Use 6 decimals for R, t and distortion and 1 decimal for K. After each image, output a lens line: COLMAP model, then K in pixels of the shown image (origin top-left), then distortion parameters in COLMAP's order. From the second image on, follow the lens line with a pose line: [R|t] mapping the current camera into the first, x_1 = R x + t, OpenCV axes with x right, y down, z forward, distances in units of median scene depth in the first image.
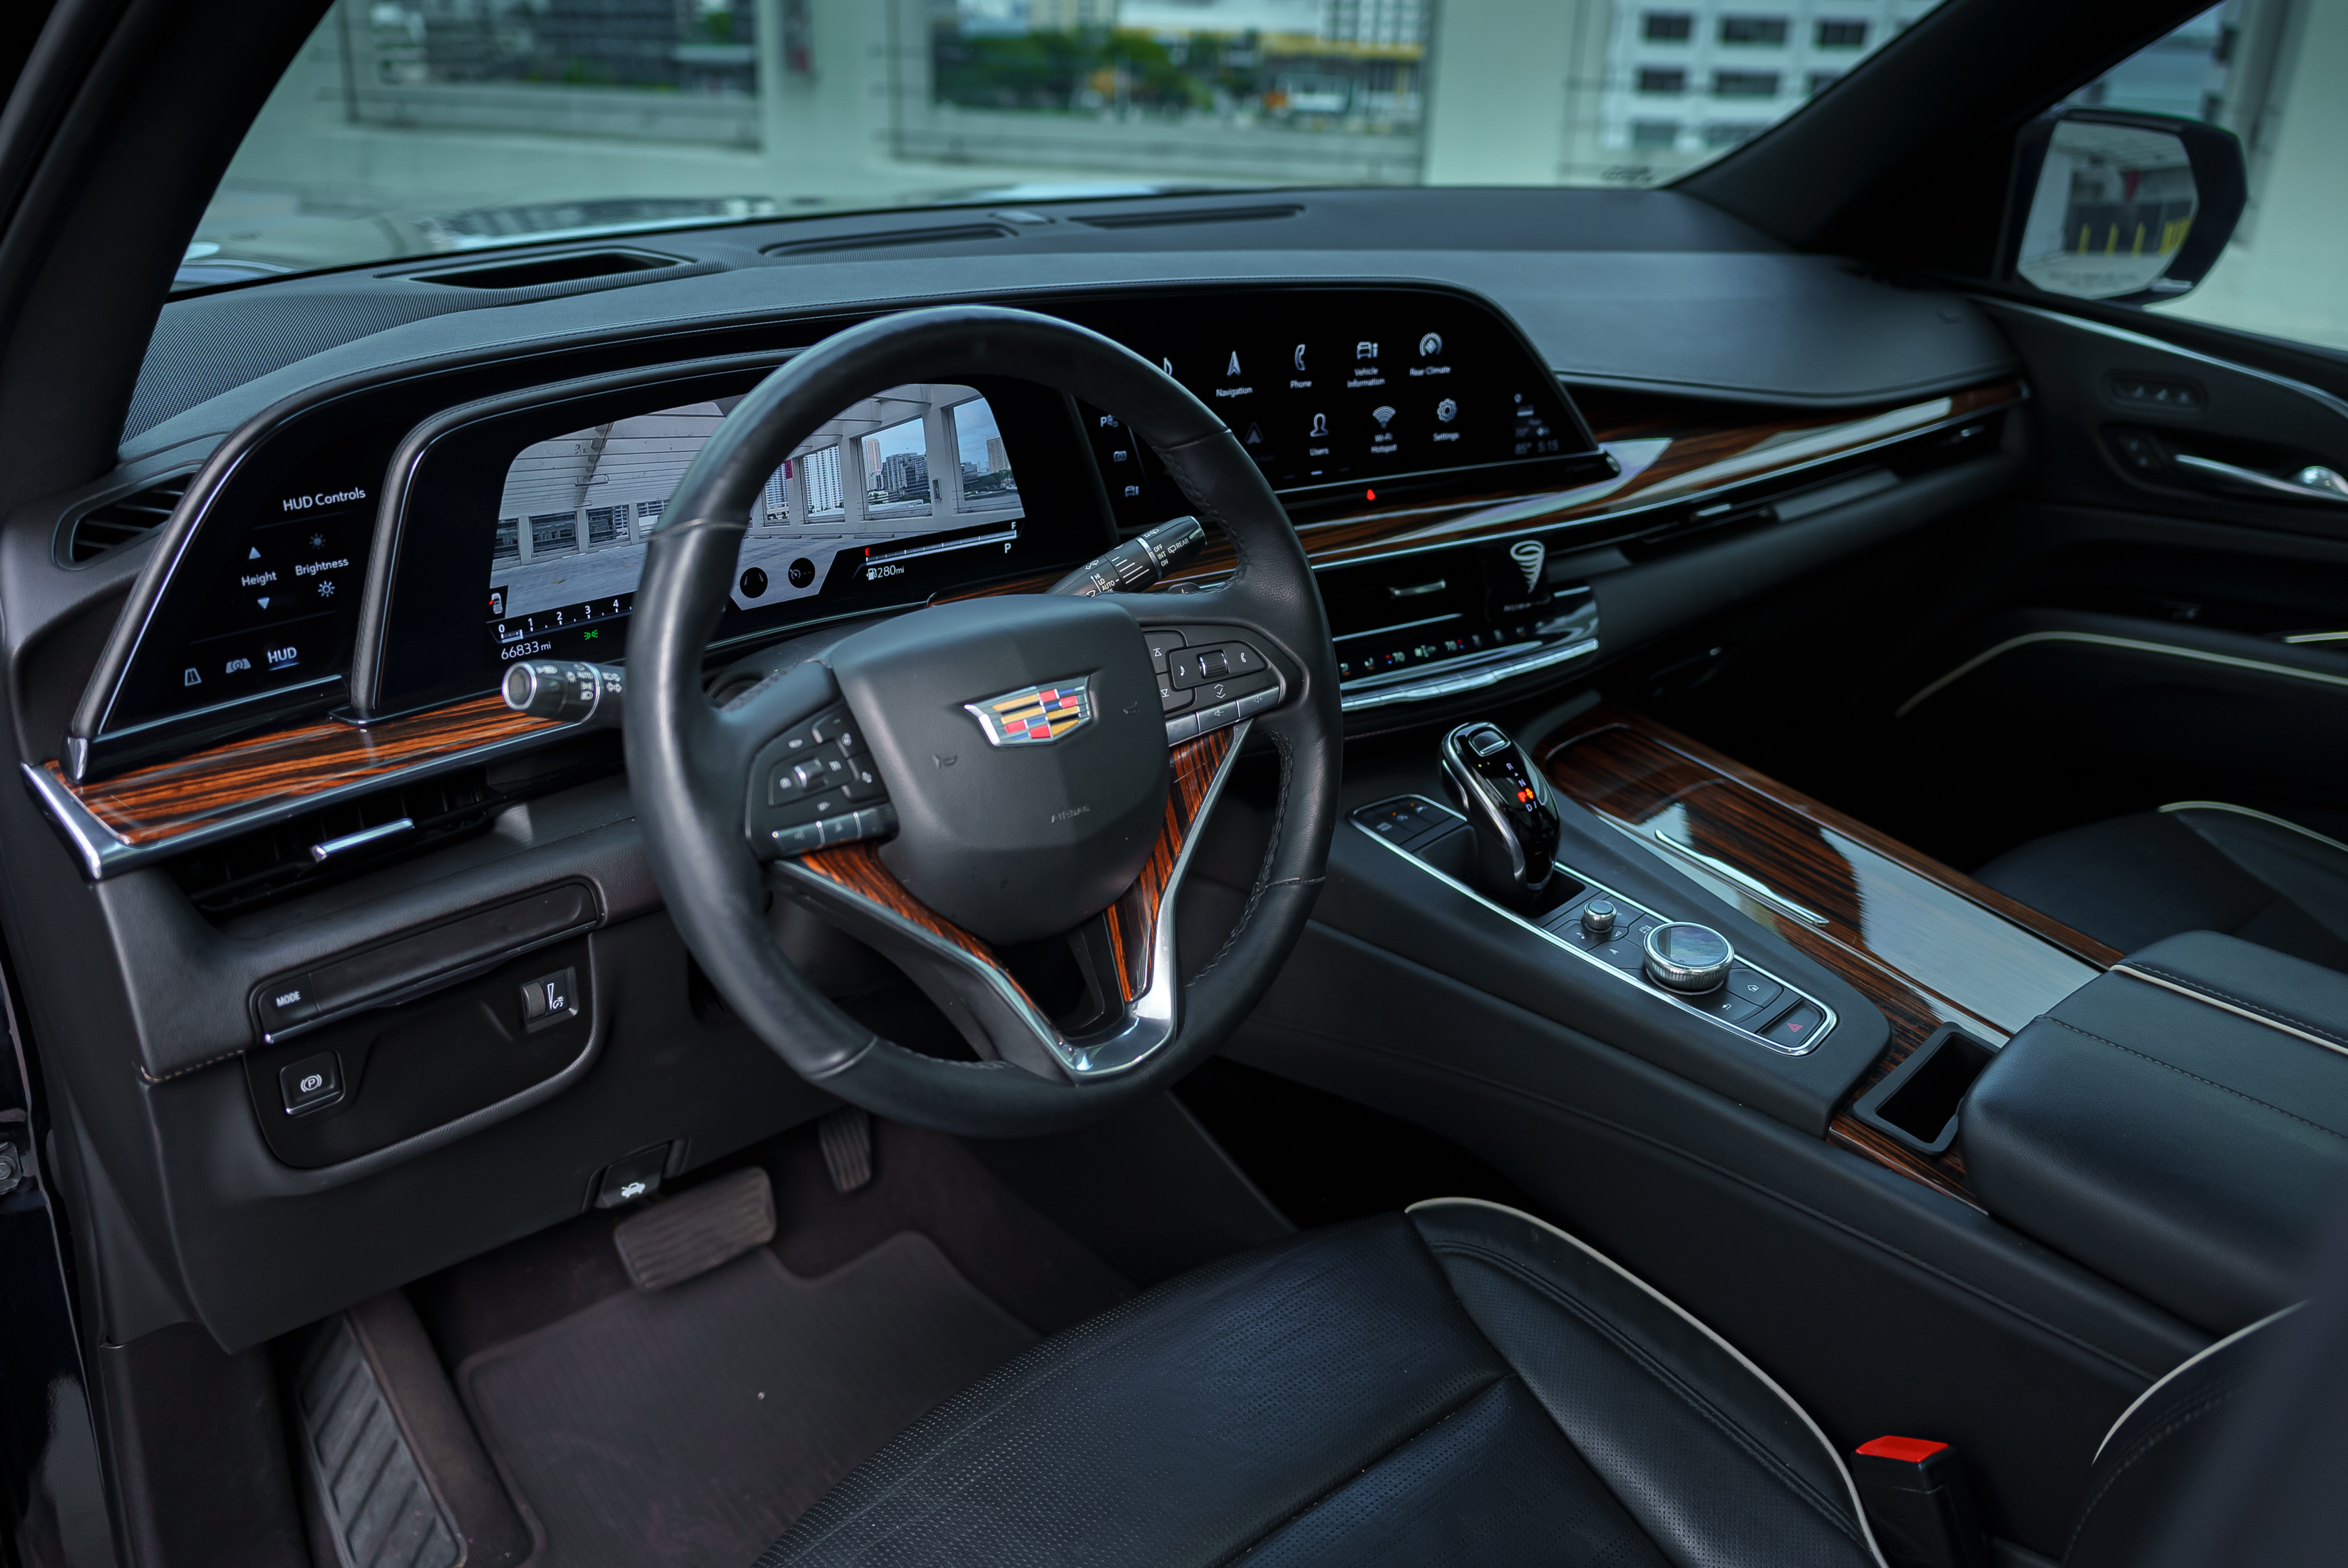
lens RADIAL K [[1809.5, 0, 1174.0], [0, 1809.5, 784.0], [0, 0, 1]] dist [-0.011719, 0.056461]
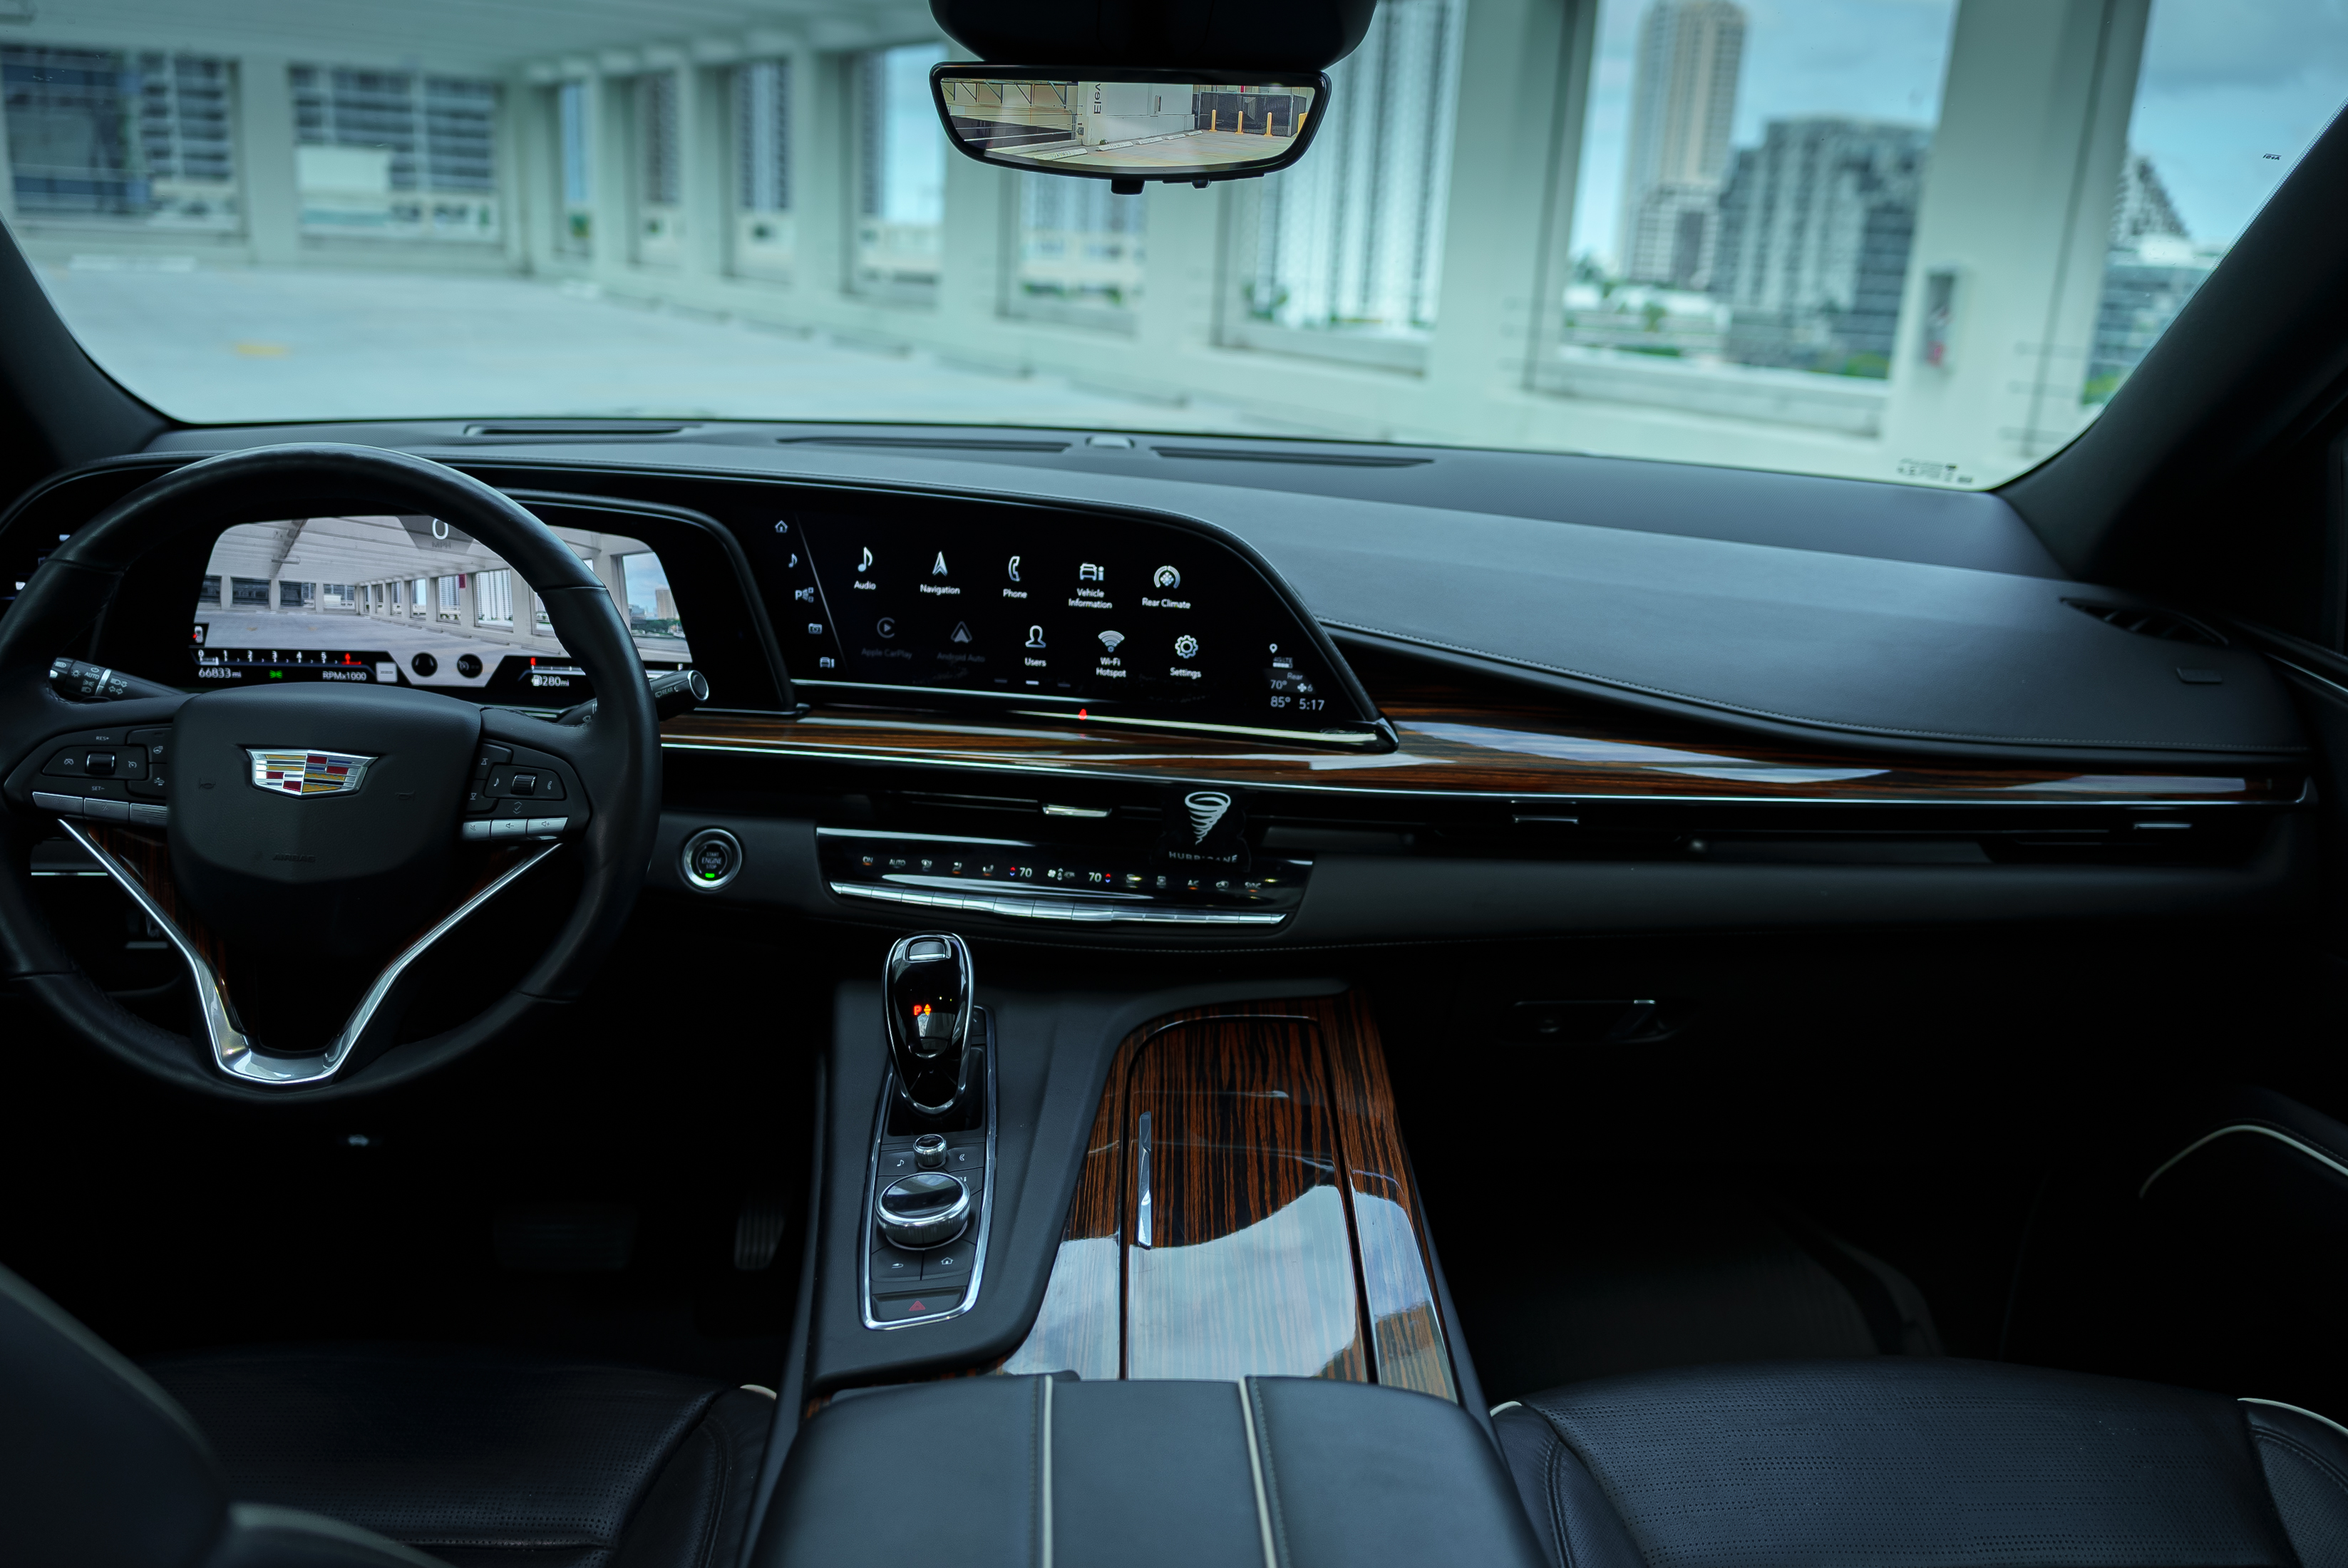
lens RADIAL K [[1809.5, 0, 1174.0], [0, 1809.5, 784.0], [0, 0, 1]] dist [-0.011719, 0.056461]
pose [[0.793125, 0.186936, -0.579662, 0.770226], [-0.268874, 0.961437, -0.057832, -0.083059], [0.546498, 0.201725, 0.812802, 0.237326]]
